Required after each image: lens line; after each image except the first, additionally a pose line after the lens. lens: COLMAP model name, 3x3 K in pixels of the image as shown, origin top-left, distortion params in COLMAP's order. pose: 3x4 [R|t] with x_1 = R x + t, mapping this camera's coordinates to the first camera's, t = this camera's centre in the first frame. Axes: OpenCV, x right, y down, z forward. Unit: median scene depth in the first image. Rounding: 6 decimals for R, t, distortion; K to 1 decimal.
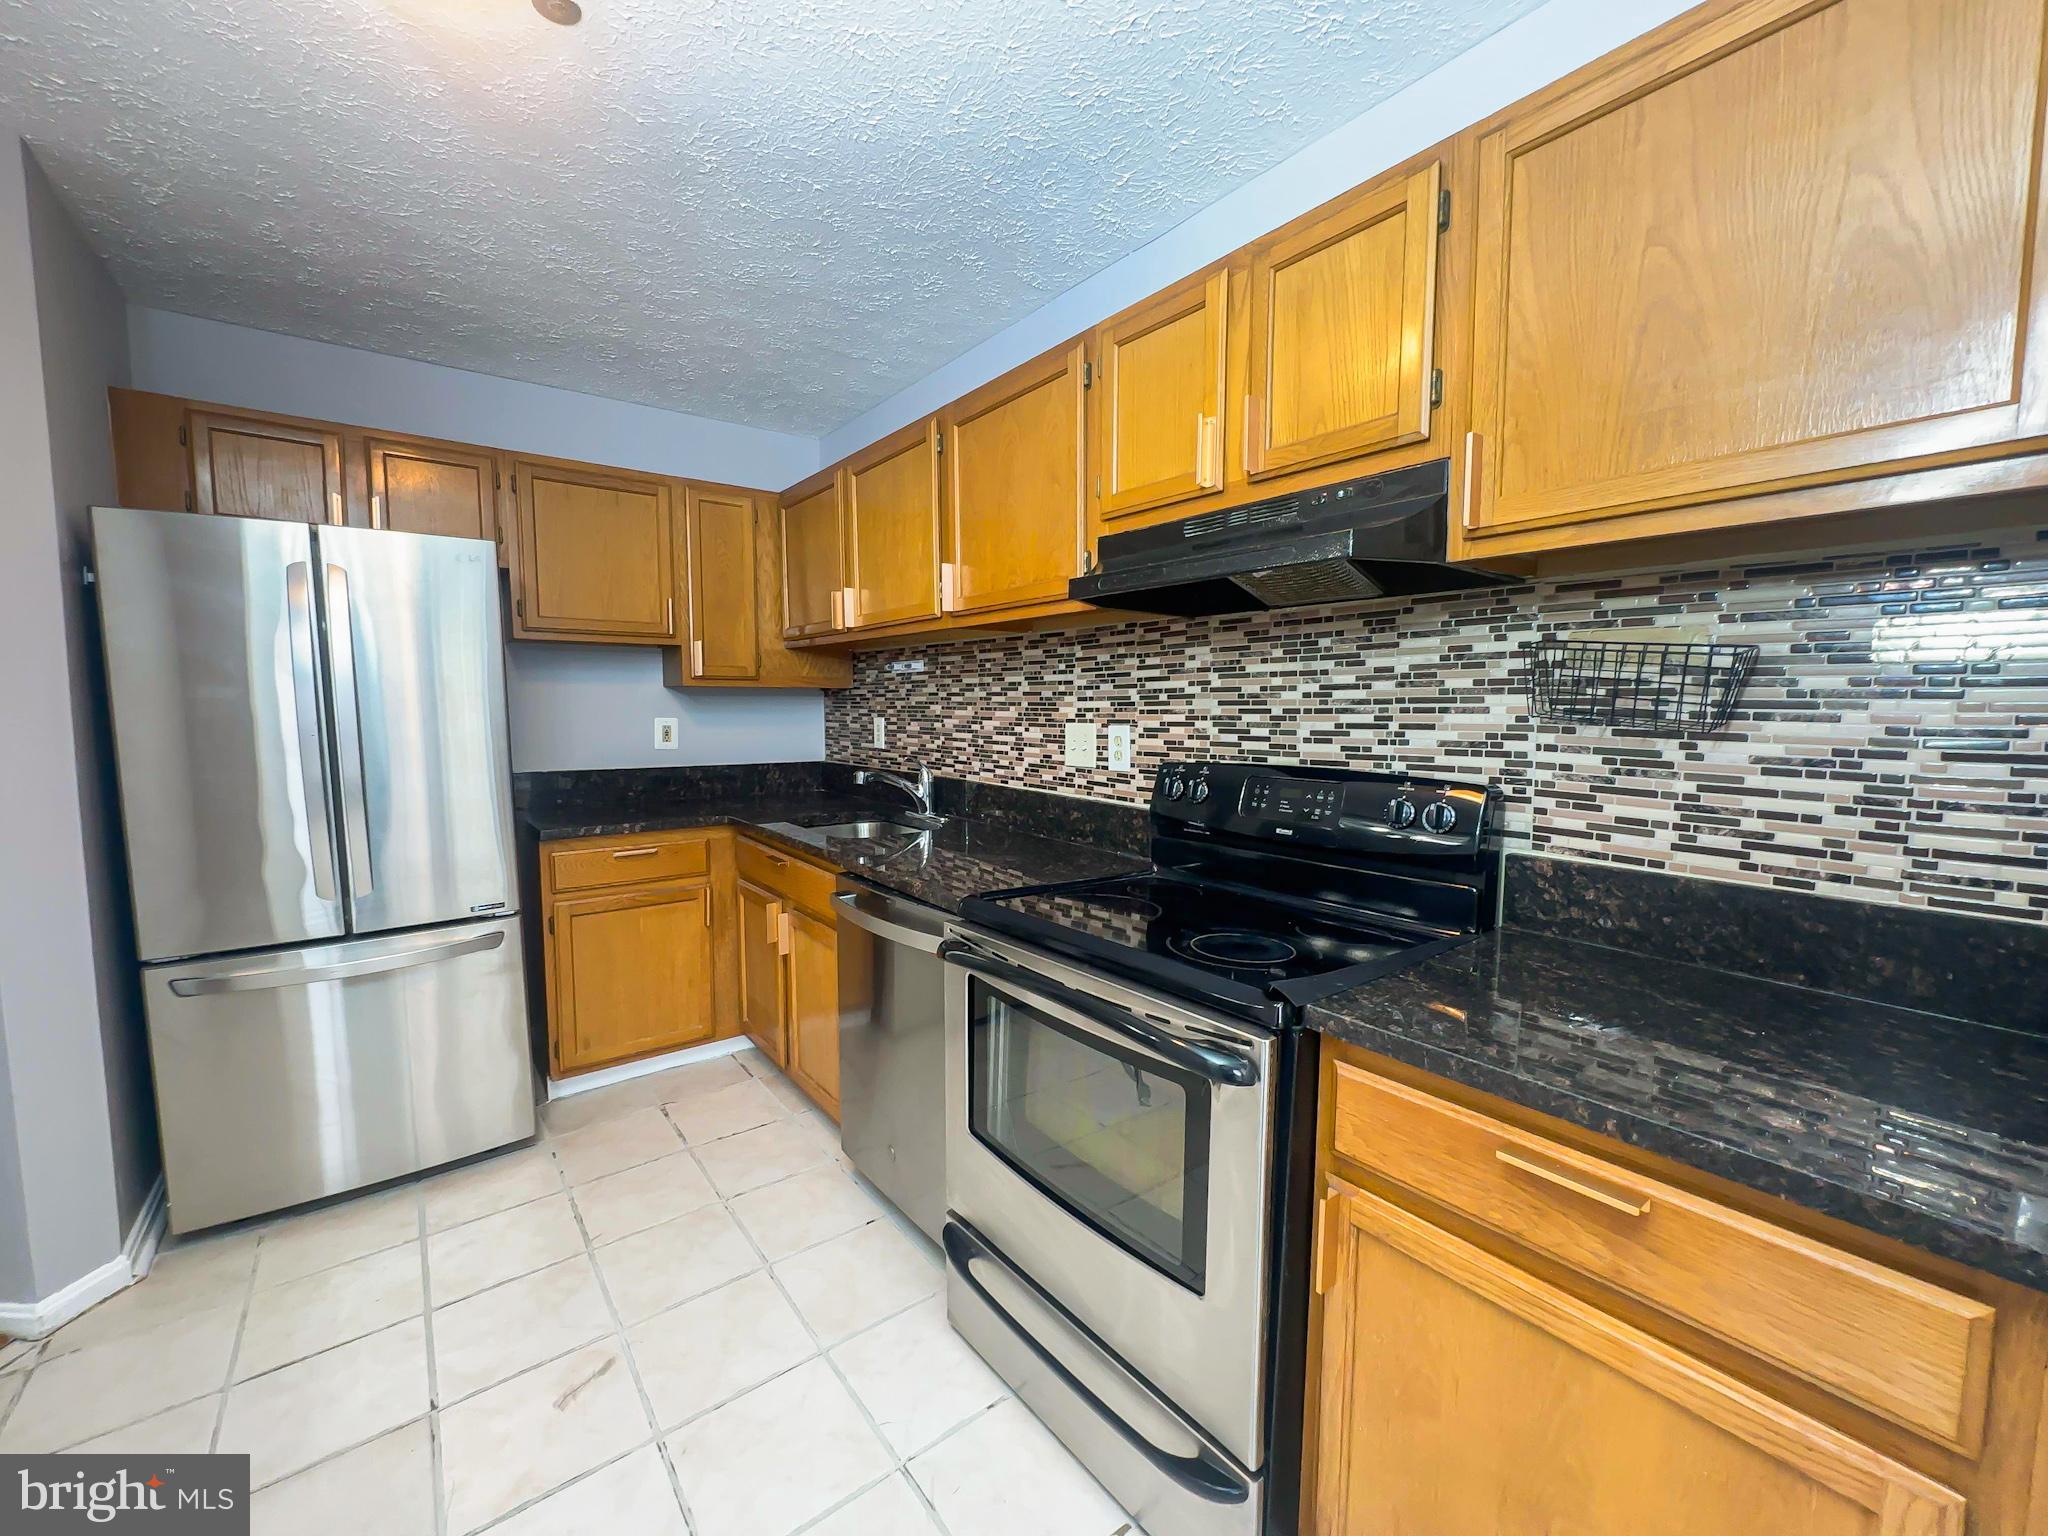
lens RADIAL K [[814.7, 0, 1014.3], [0, 814.7, 760.3], [0, 0, 1]] dist [-0.005516, 0.000322]
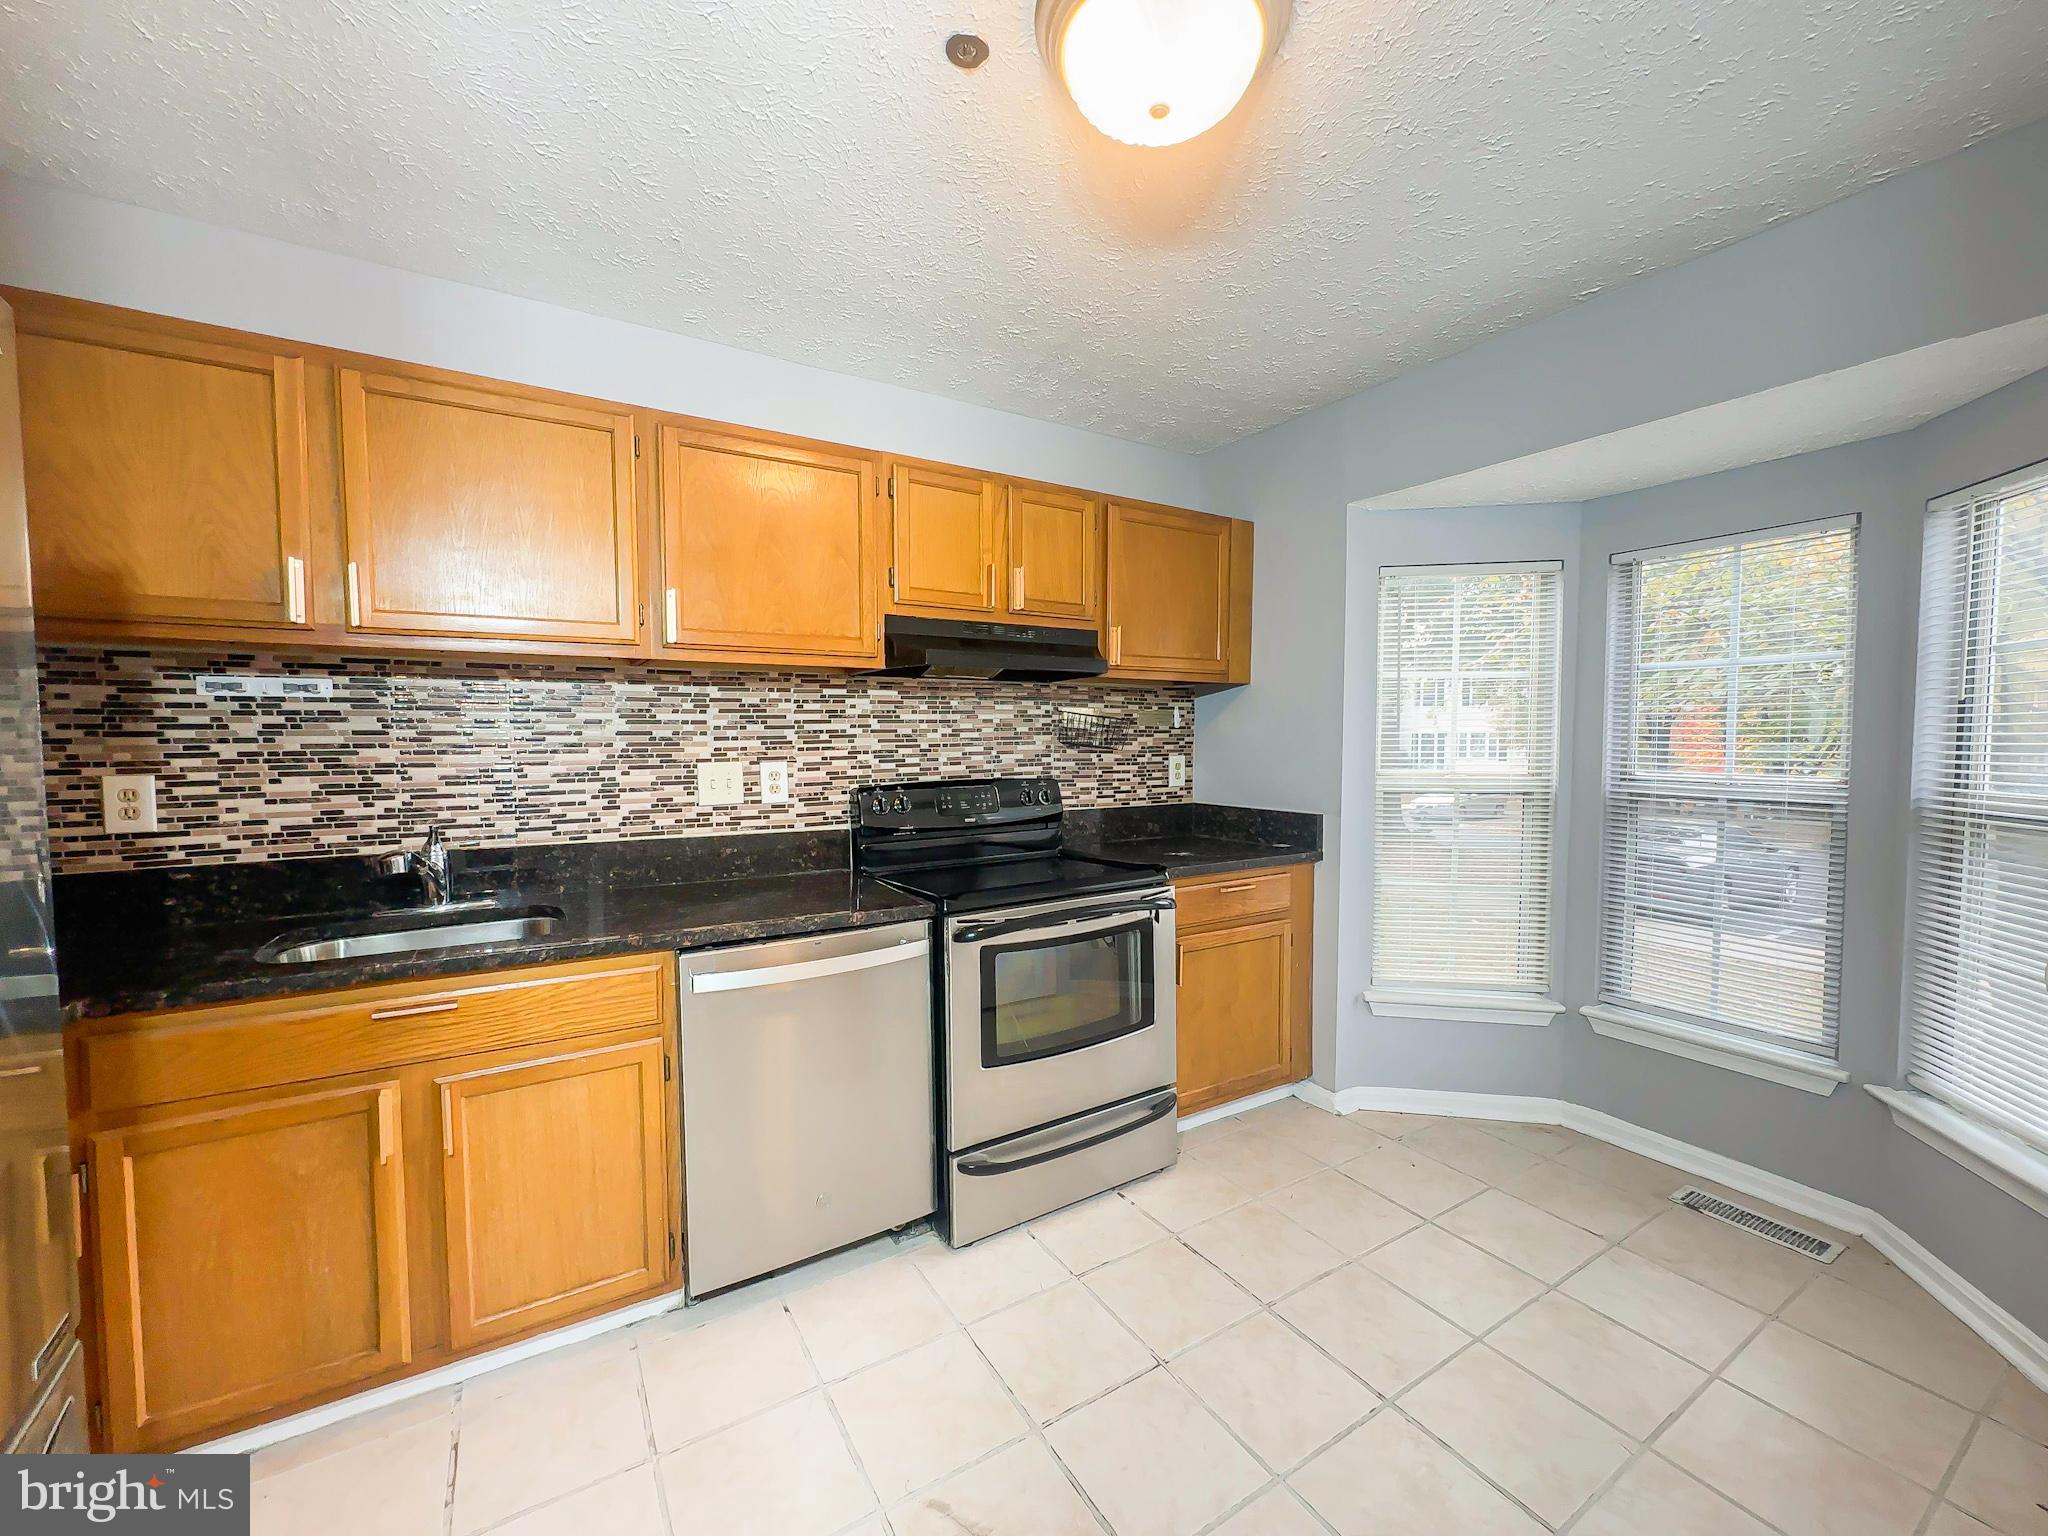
lens RADIAL K [[814.7, 0, 1027.1], [0, 814.7, 768.1], [0, 0, 1]] dist [-0.005516, 0.000322]
pose [[0.097906, -0.040687, 0.994364, -1.062711], [0.076407, 0.996522, 0.033252, -0.050461], [-0.992258, 0.072721, 0.100675, 0.608461]]
